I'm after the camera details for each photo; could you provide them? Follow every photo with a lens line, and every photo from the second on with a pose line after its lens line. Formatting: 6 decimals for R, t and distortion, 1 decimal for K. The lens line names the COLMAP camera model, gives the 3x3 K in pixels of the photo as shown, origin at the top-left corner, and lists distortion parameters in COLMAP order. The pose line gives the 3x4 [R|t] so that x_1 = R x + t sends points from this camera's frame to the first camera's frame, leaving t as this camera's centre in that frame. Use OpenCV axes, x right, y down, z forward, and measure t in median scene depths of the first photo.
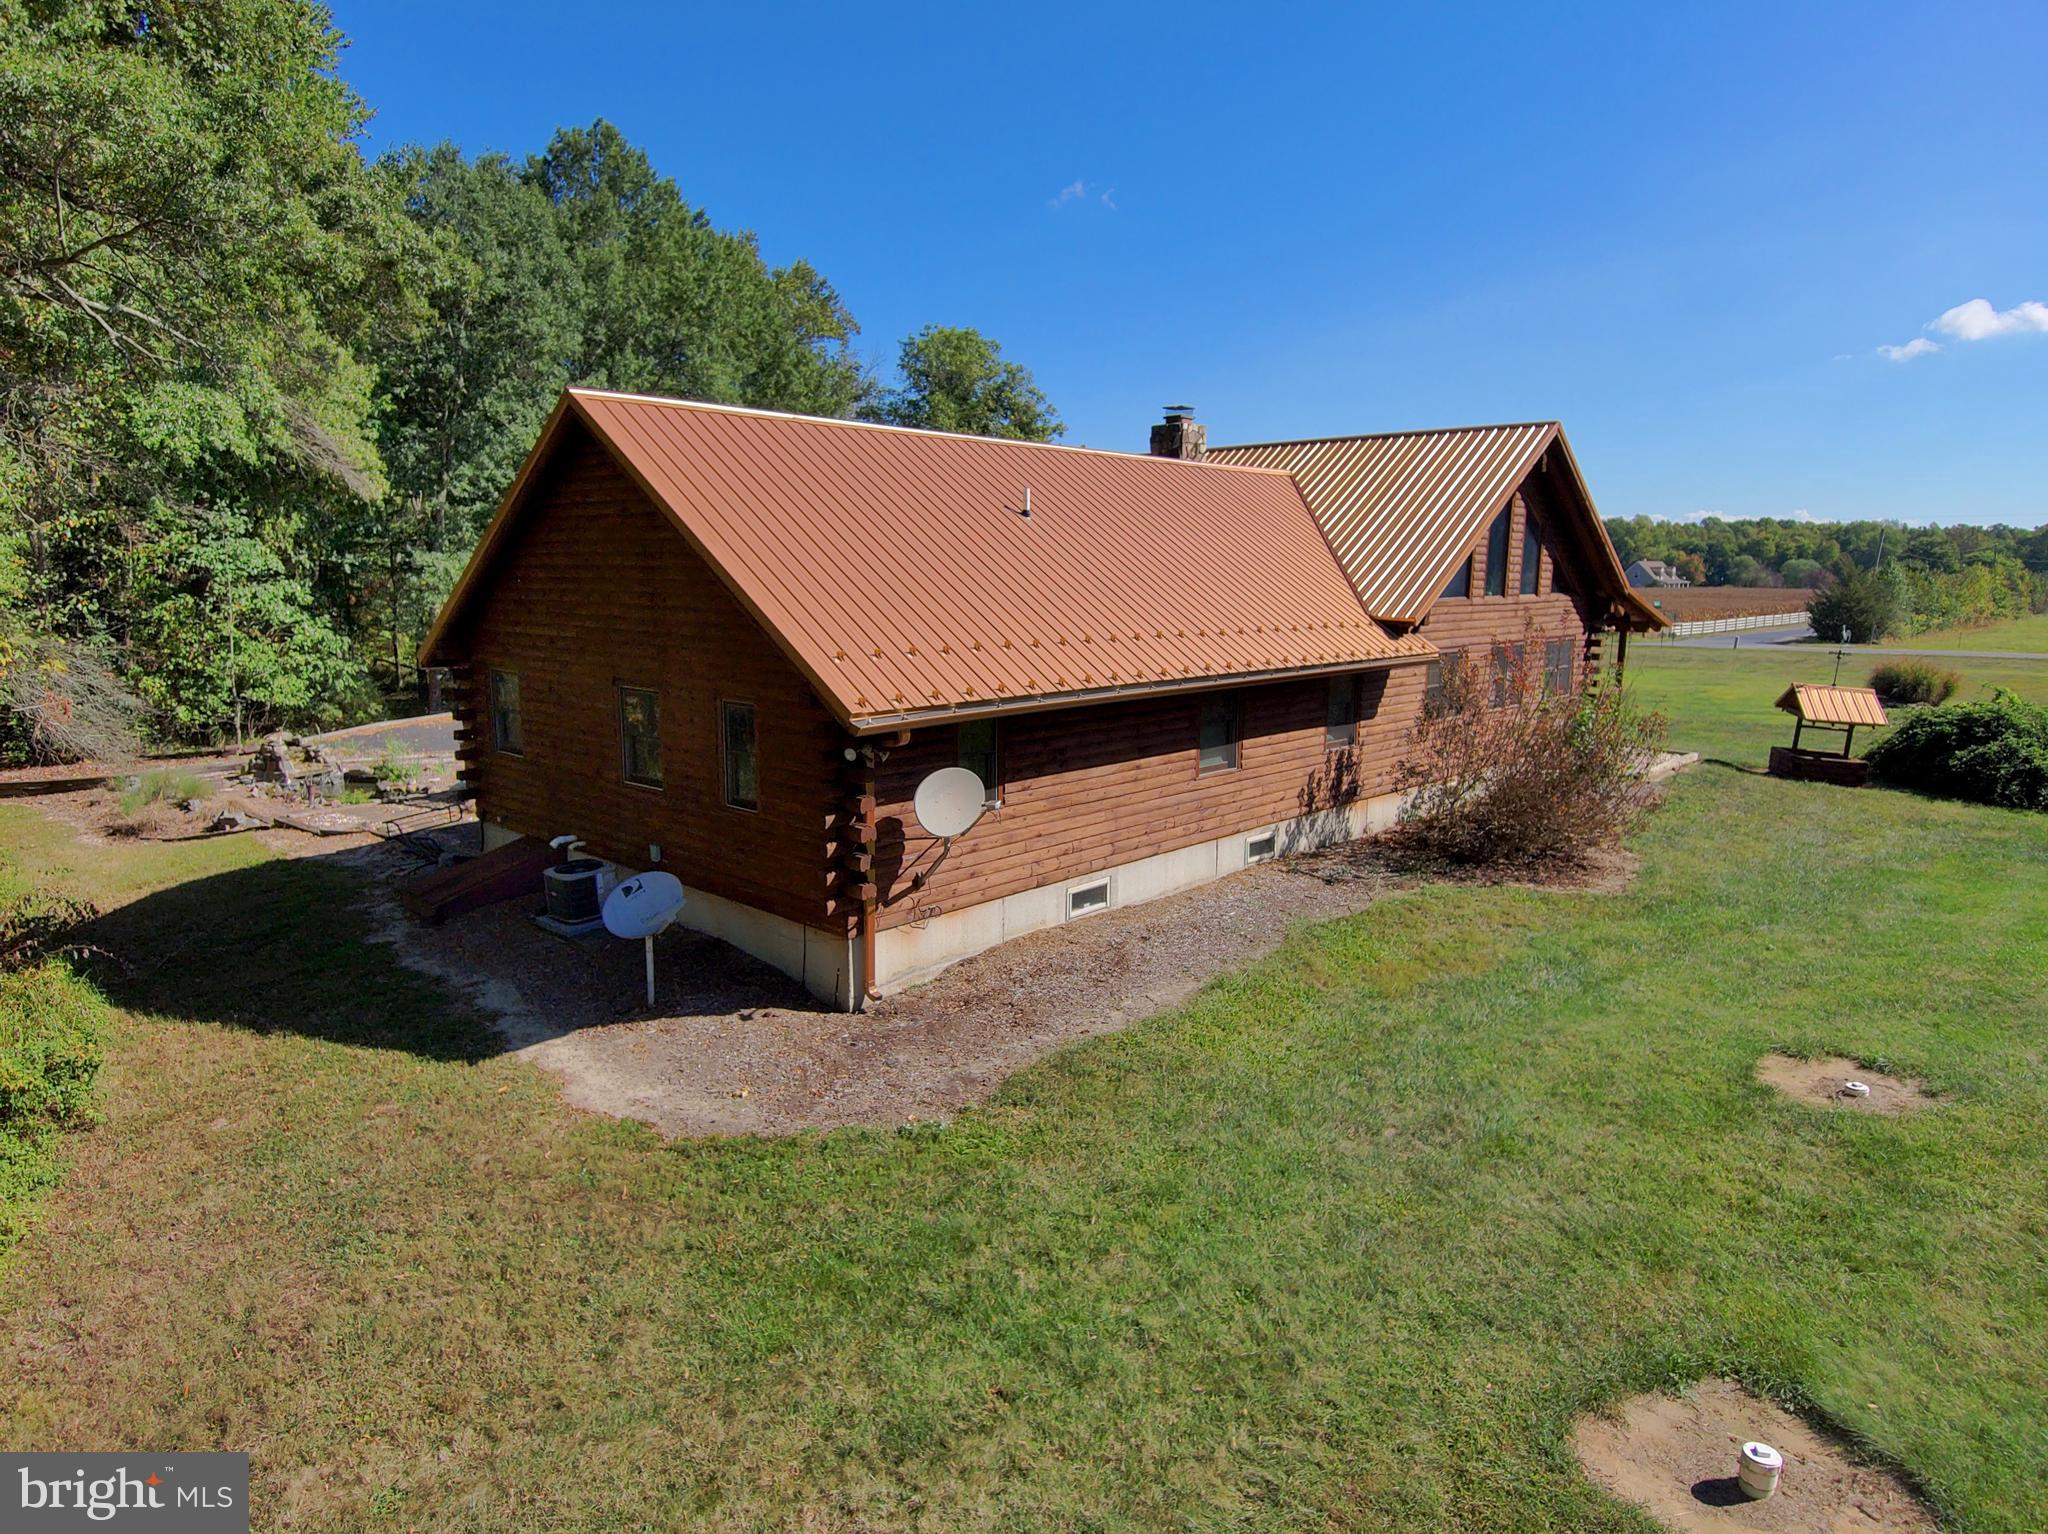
lens RADIAL K [[1228.6, 0, 1015.2], [0, 1228.6, 767.5], [0, 0, 1]] dist [0.071412, -0.107477]
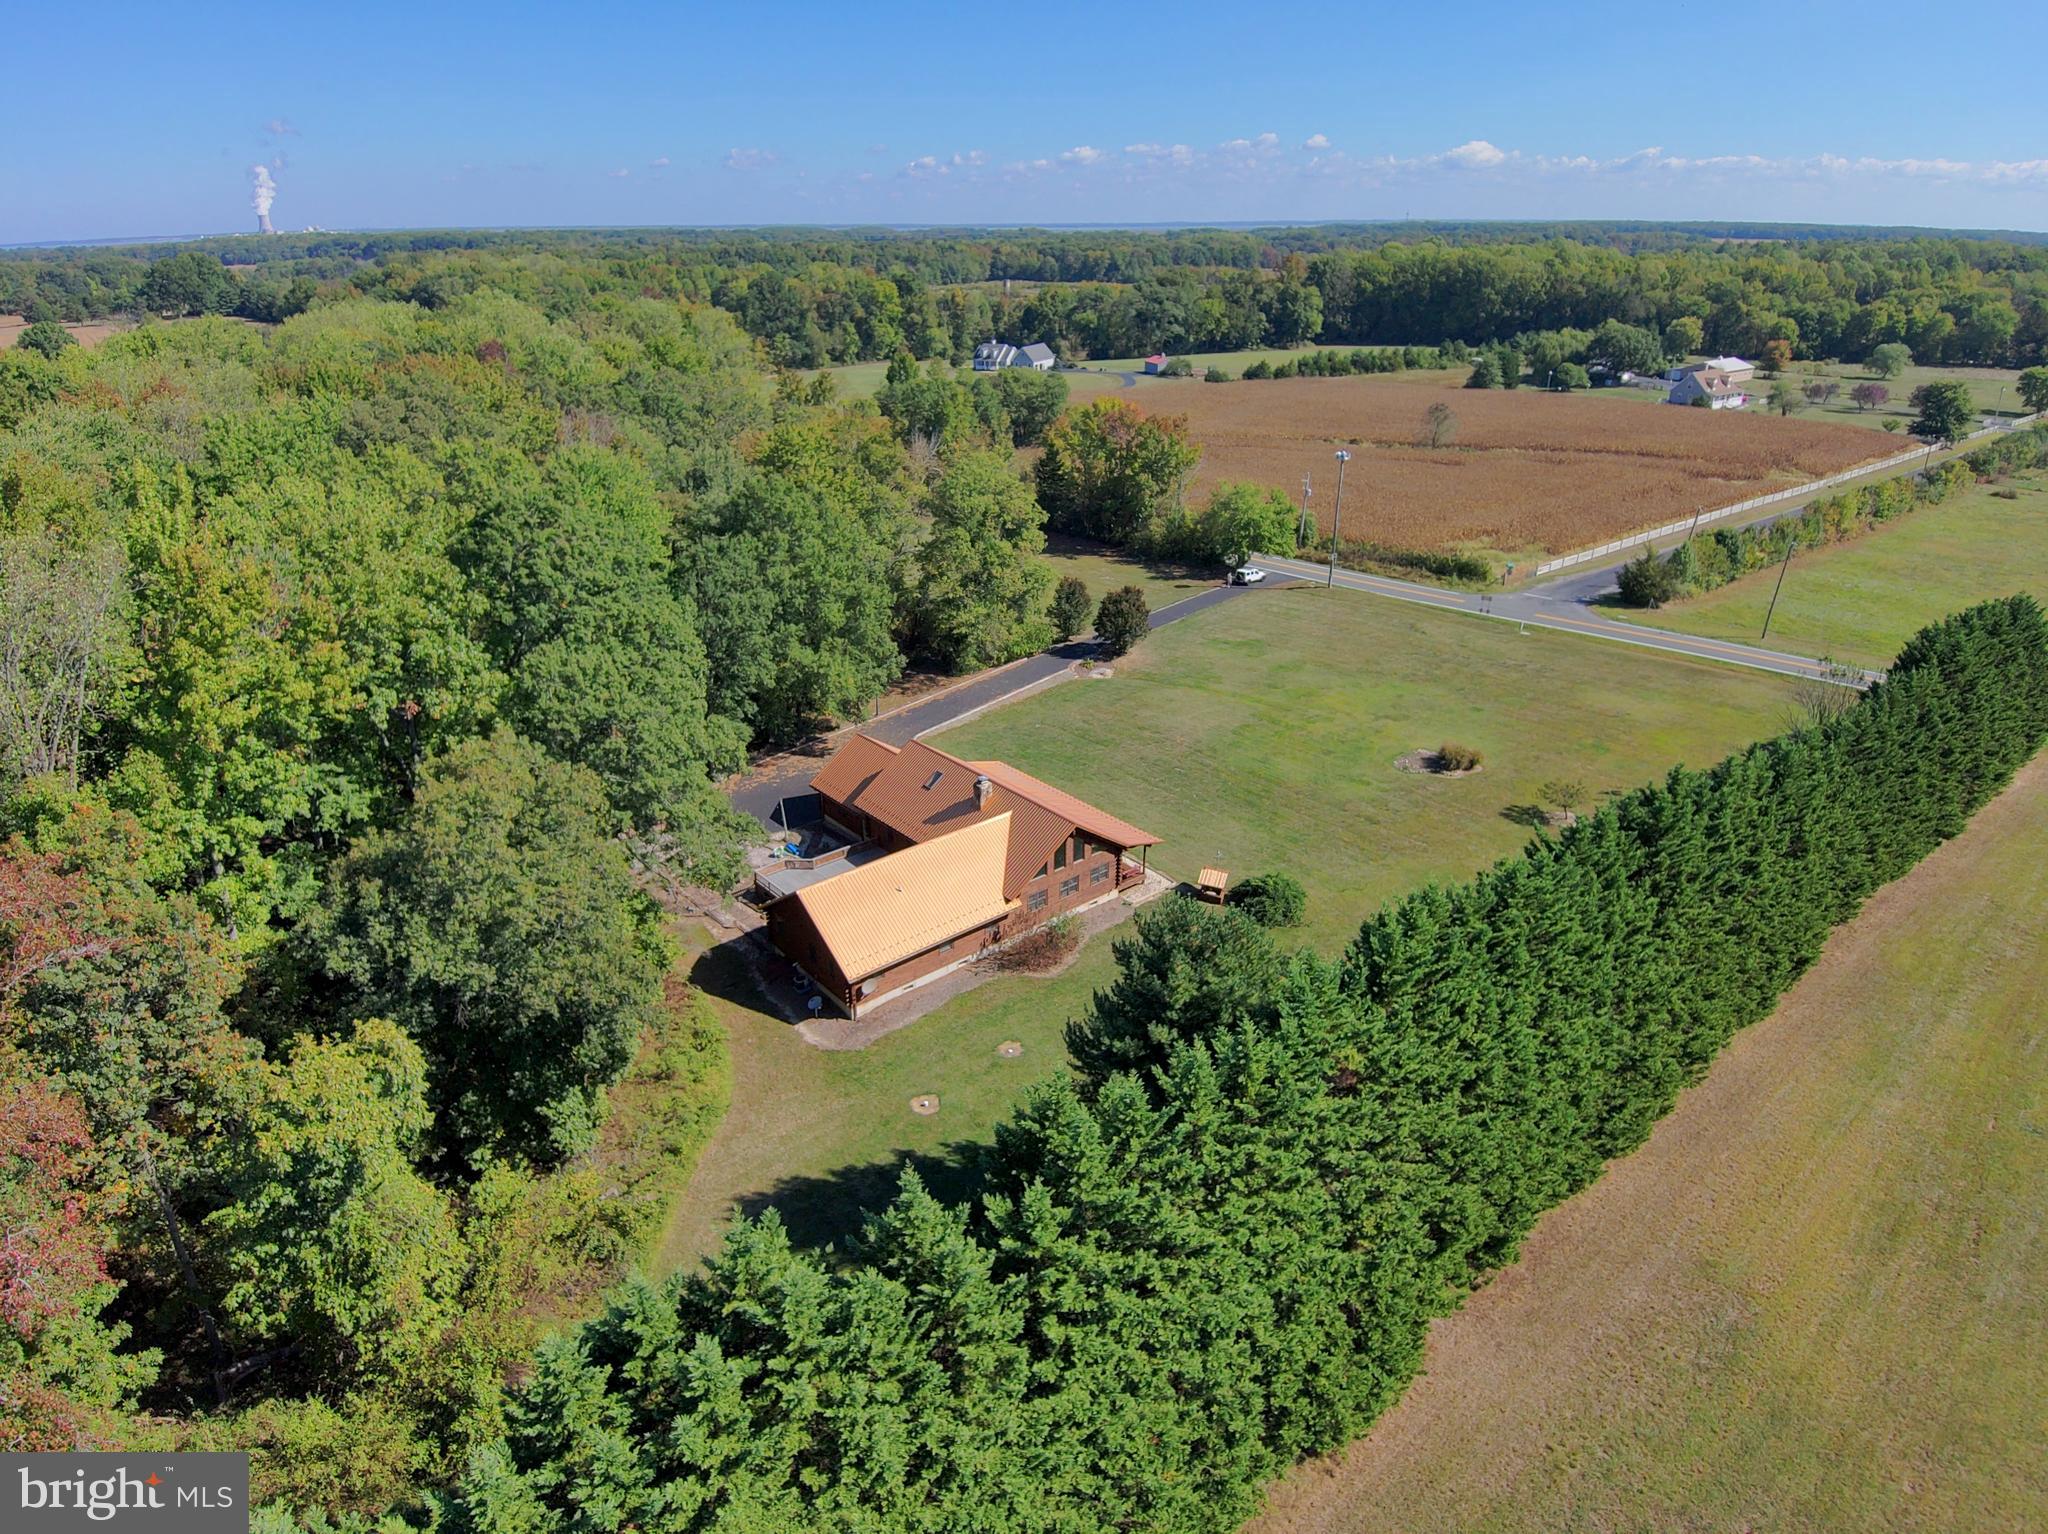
lens RADIAL K [[1228.6, 0, 1015.2], [0, 1228.6, 767.5], [0, 0, 1]] dist [0.071412, -0.107477]
pose [[0.993107, 0.035583, -0.111681, 0.997943], [-0.006070, 0.967141, 0.254167, -1.974984], [0.117056, -0.251737, 0.960691, -3.359184]]
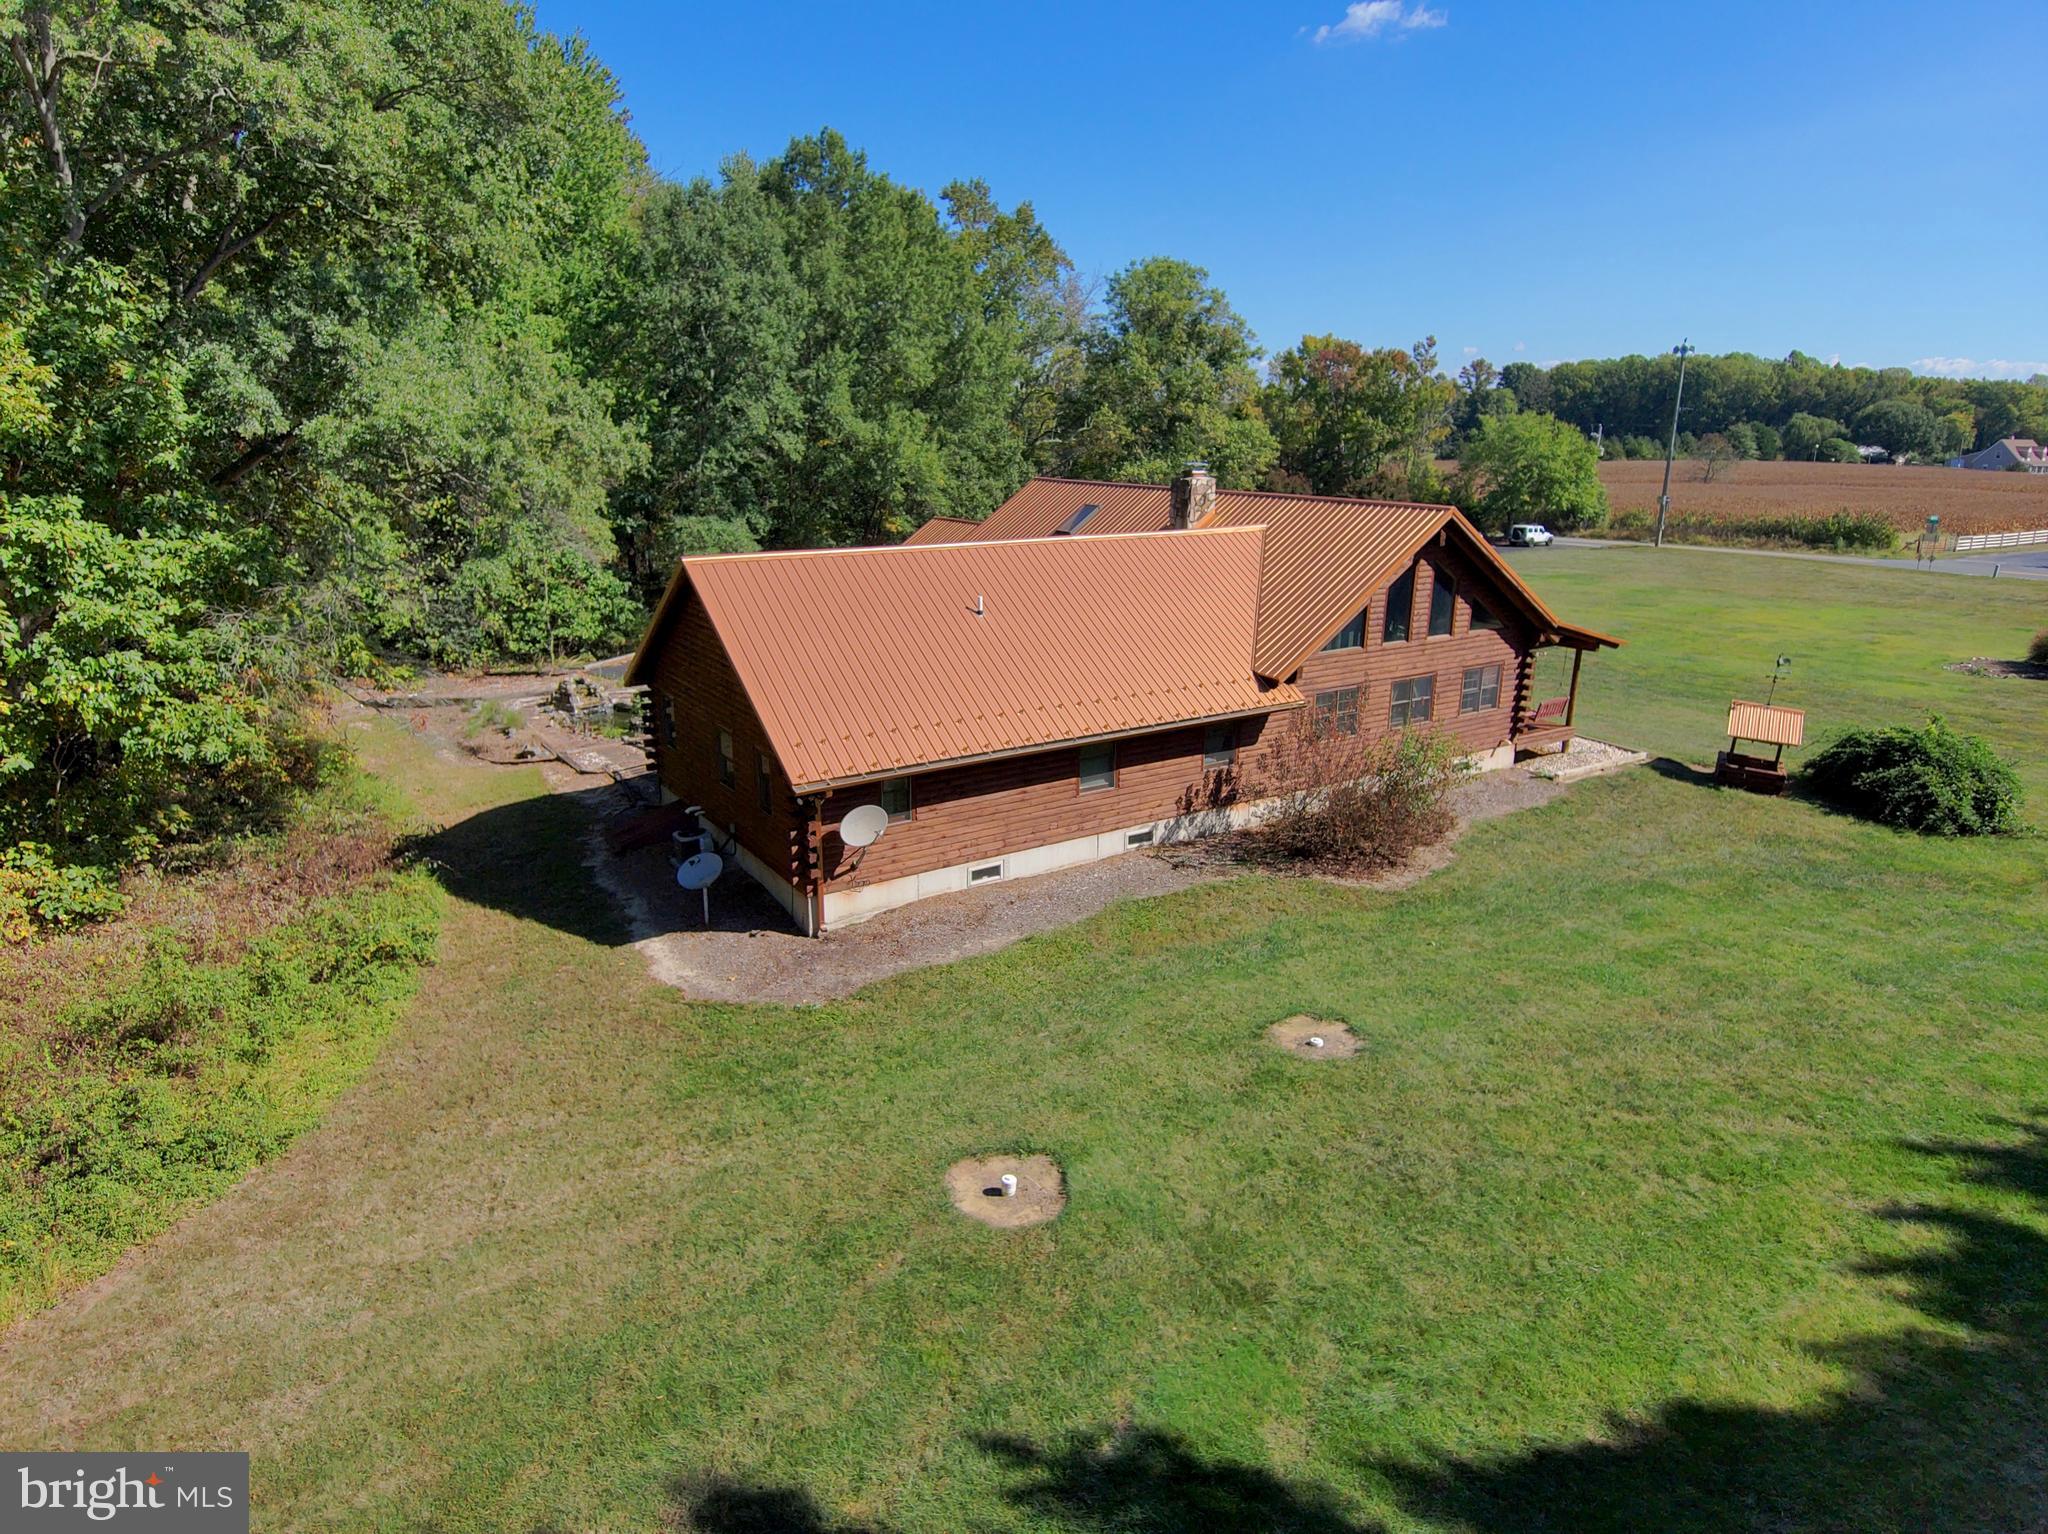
lens RADIAL K [[1228.6, 0, 1015.2], [0, 1228.6, 767.5], [0, 0, 1]] dist [0.071412, -0.107477]
pose [[0.972835, 0.063253, -0.222690, 0.471747], [-0.036950, 0.992043, 0.120358, -0.237975], [0.228531, -0.108860, 0.967431, -0.555050]]
